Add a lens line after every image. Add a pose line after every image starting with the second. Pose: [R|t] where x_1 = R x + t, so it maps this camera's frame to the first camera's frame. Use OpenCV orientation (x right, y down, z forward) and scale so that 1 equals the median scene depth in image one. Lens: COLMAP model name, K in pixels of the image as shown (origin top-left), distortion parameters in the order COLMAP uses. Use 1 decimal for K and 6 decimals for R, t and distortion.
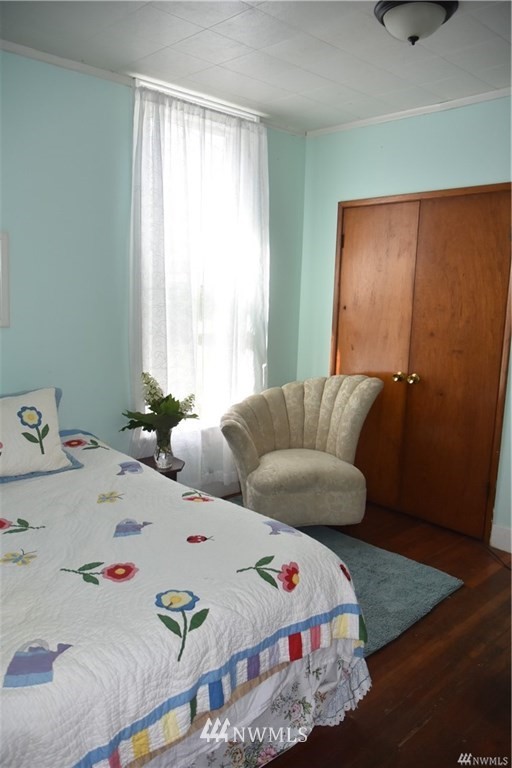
lens RADIAL K [[585.1, 0, 255.9], [0, 585.1, 385.2], [0, 0, 1]] dist [-0.032855, 0.010106]
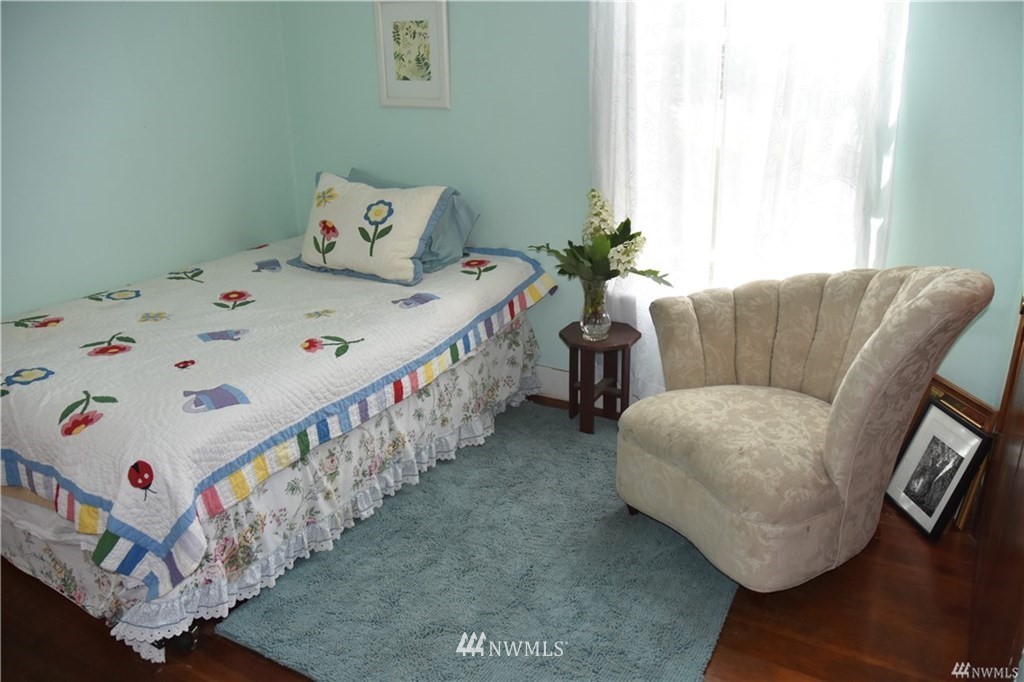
lens RADIAL K [[780.1, 0, 513.4], [0, 780.1, 338.5], [0, 0, 1]] dist [-0.032855, 0.010106]
pose [[0.302111, 0.293173, -0.907071, 0.796544], [-0.147015, 0.954479, 0.259530, -0.098834], [0.941868, 0.054946, 0.331459, 0.823577]]
